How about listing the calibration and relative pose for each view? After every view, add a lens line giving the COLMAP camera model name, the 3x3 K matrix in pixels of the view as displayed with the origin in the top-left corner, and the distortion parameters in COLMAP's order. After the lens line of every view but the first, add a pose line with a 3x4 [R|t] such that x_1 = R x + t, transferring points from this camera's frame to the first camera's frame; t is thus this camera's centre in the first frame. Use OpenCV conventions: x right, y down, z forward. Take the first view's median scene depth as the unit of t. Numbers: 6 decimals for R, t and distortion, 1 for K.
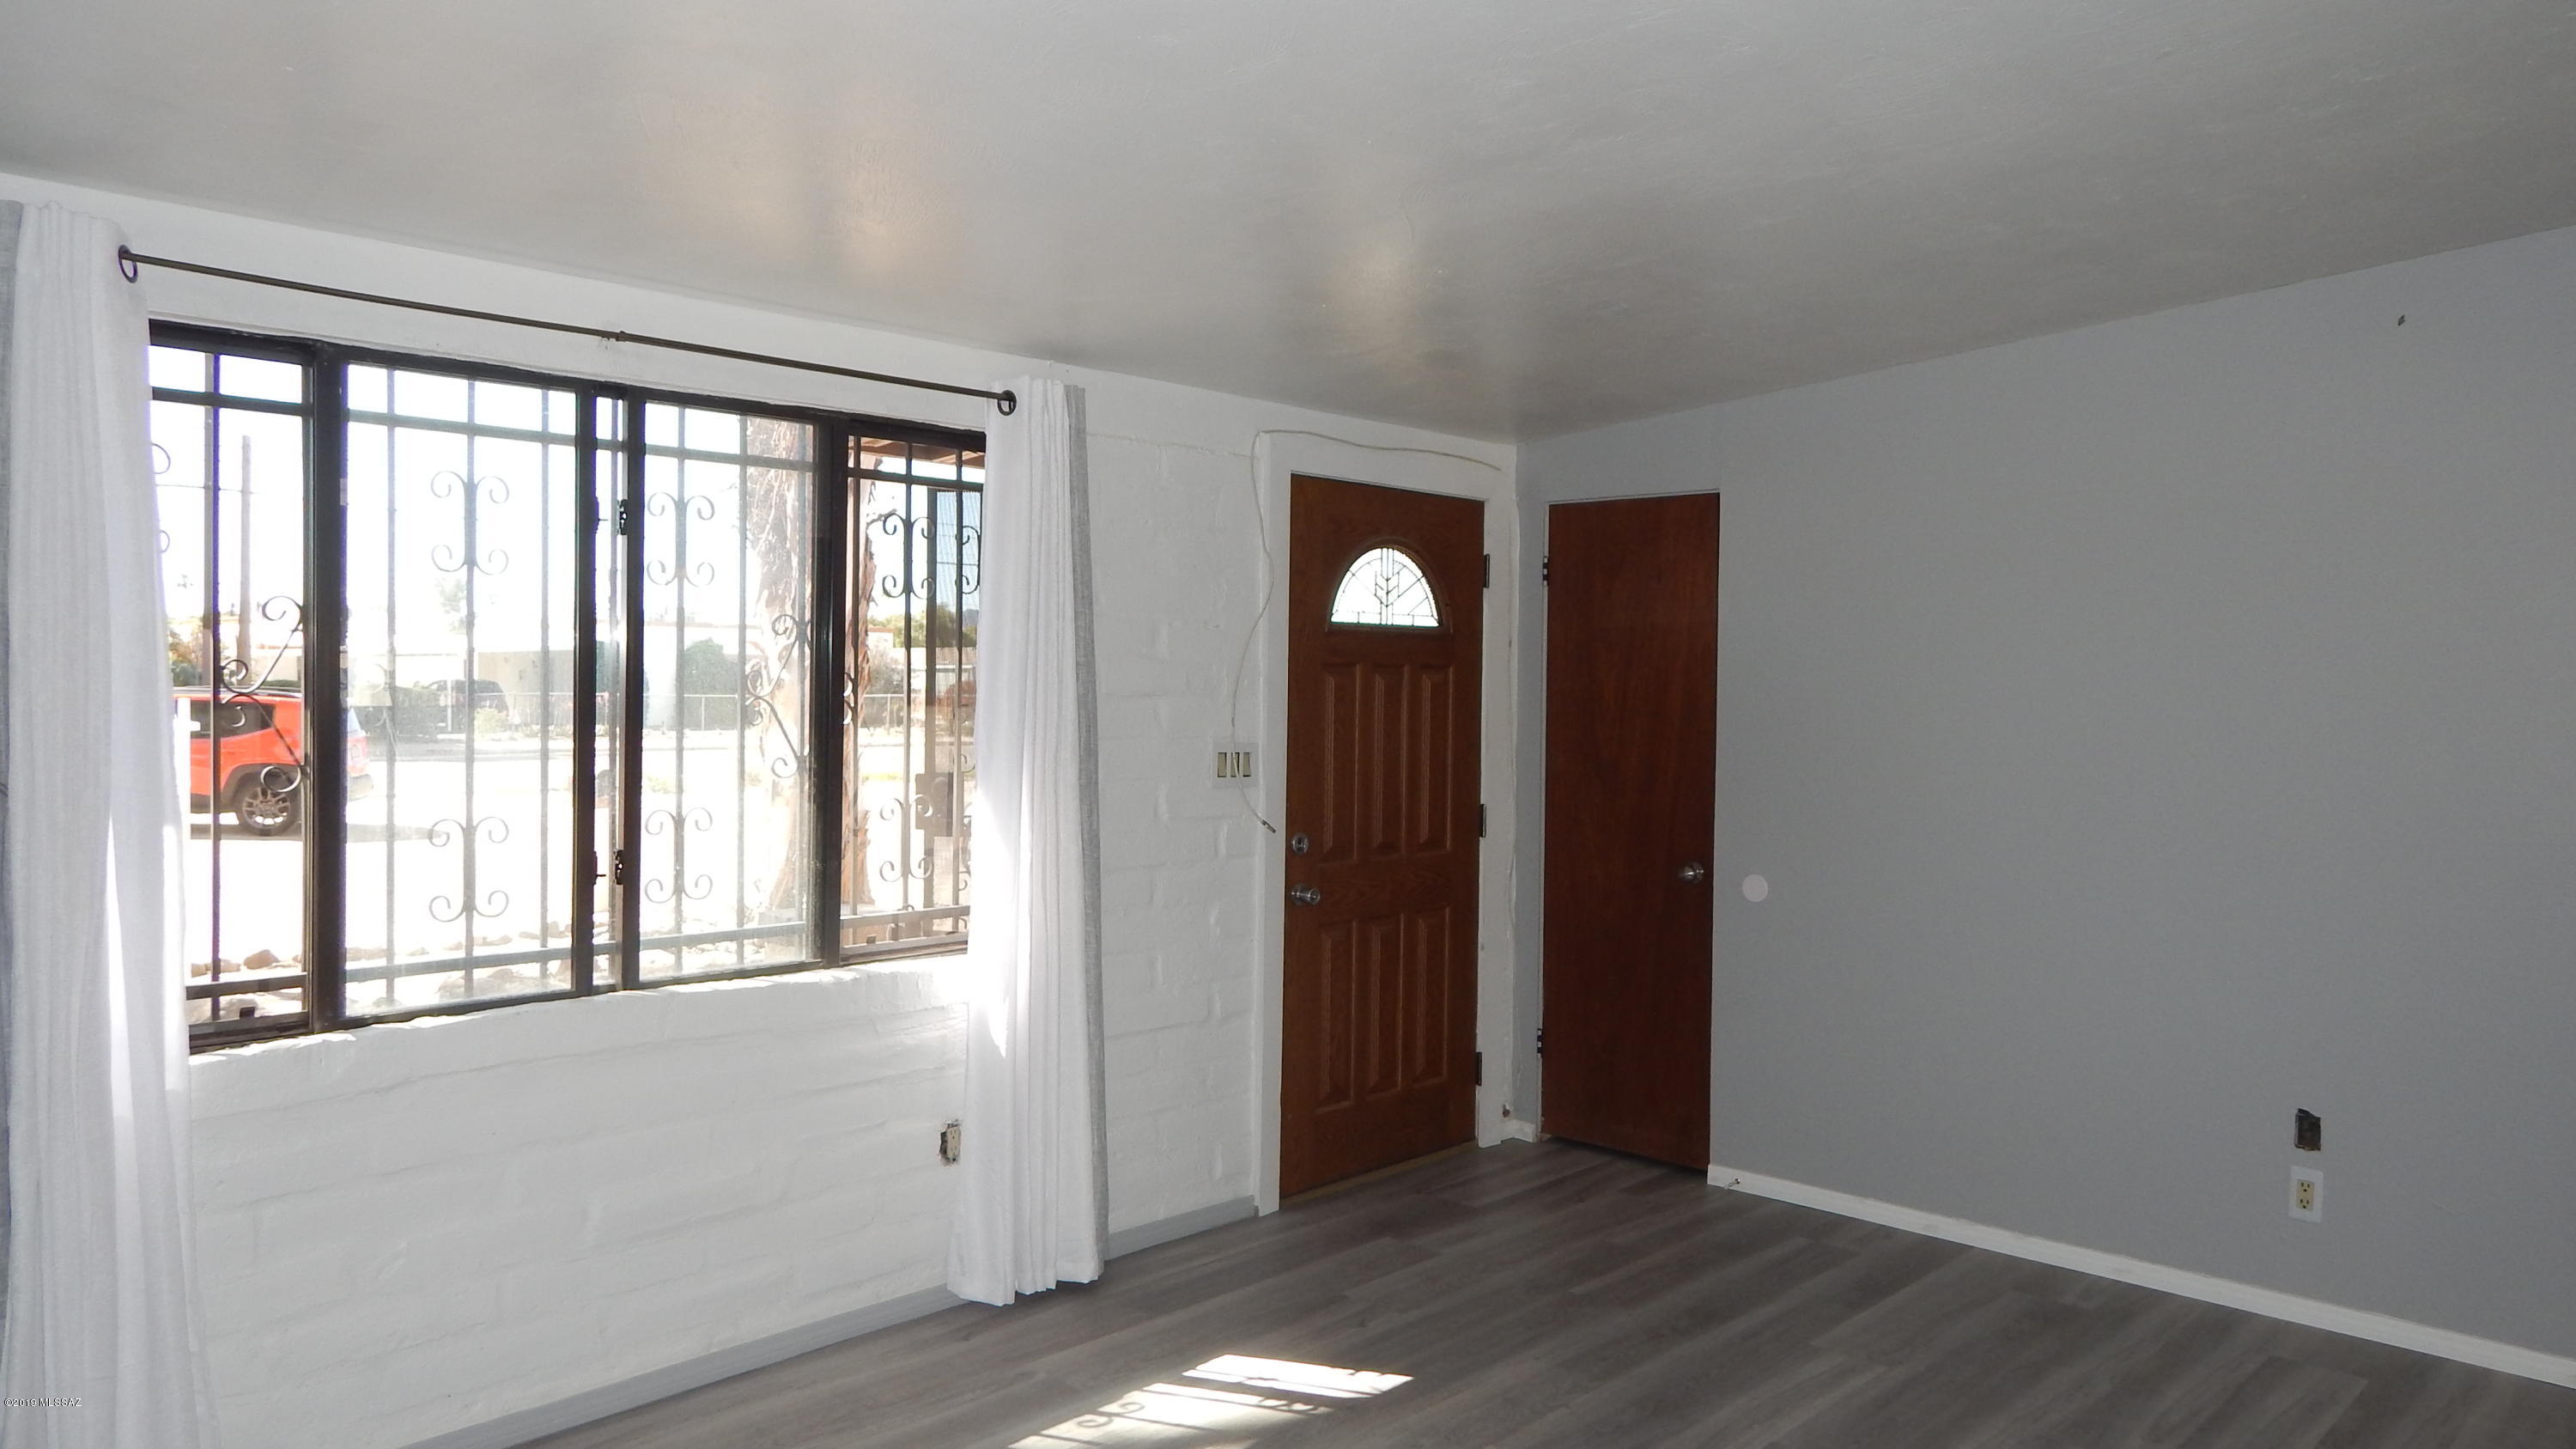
lens RADIAL K [[1744.0, 0, 1276.1], [0, 1744.0, 722.2], [0, 0, 1]] dist [0.032014, -0.015013]
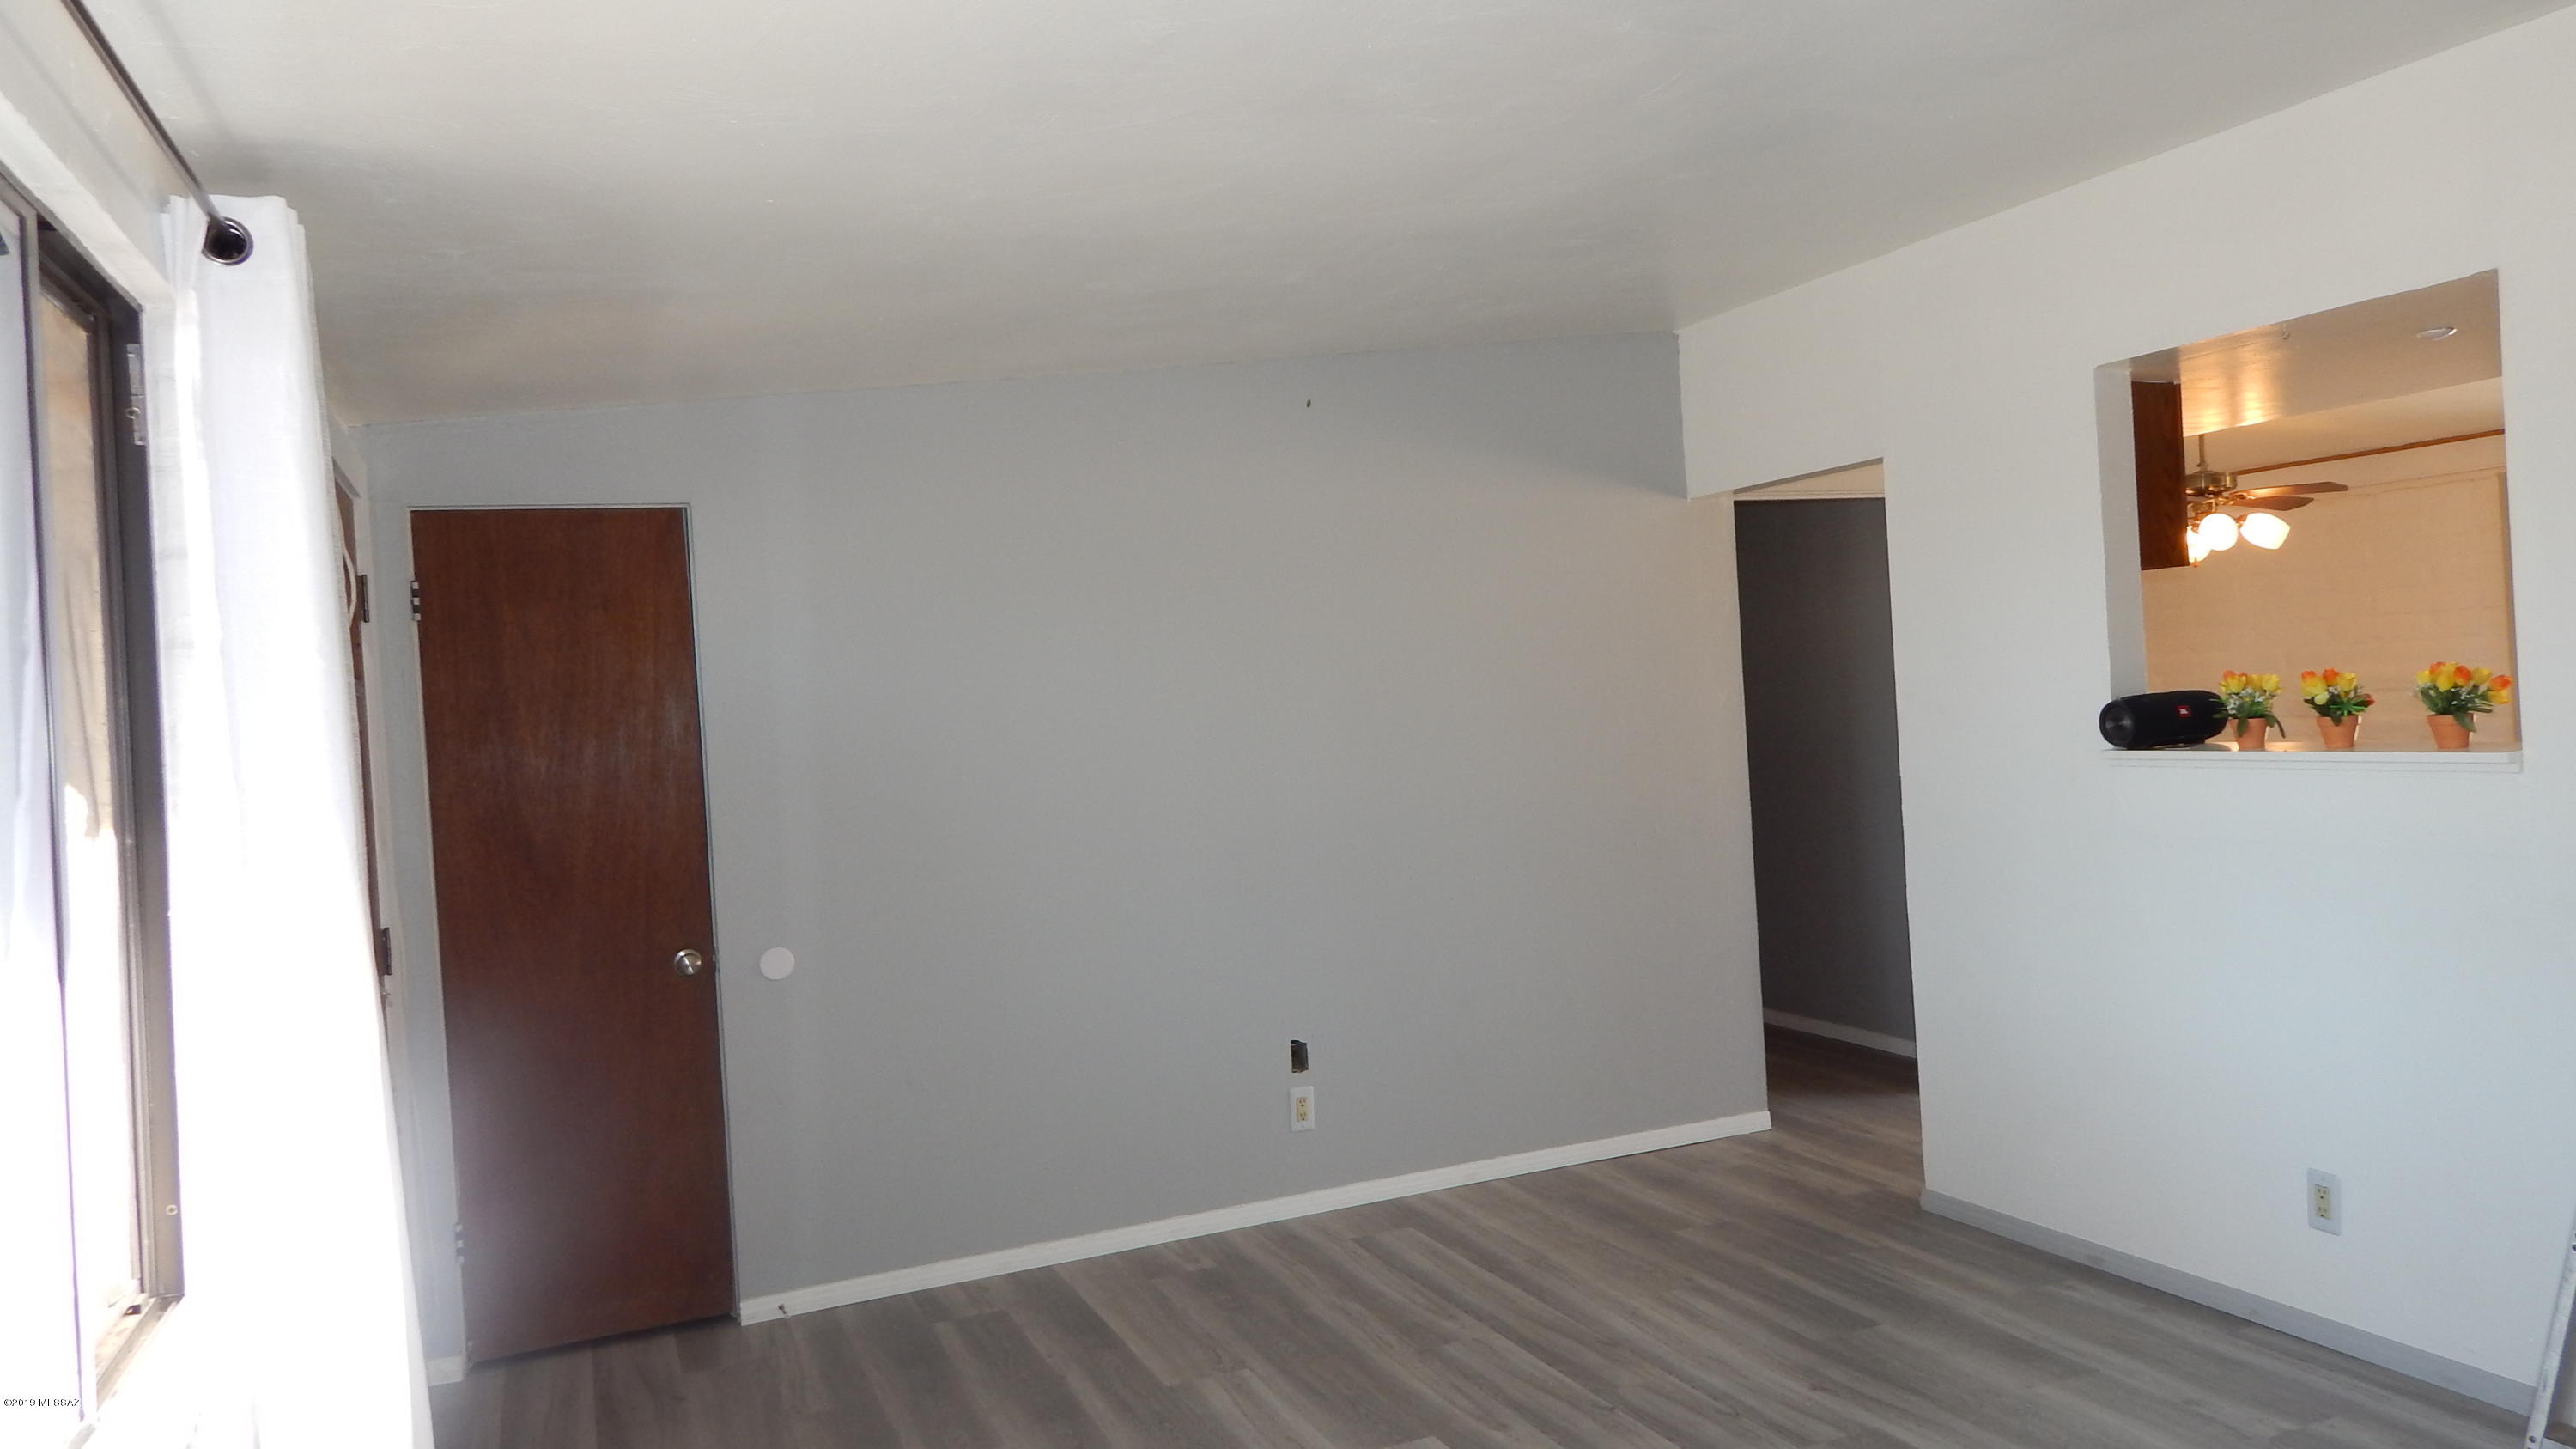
lens RADIAL K [[1744.0, 0, 1282.1], [0, 1744.0, 735.4], [0, 0, 1]] dist [0.032014, -0.015013]
pose [[0.400979, -0.058777, 0.914200, -0.508369], [0.092839, 0.995409, 0.023278, -0.018190], [-0.911371, 0.075539, 0.404595, 0.502803]]
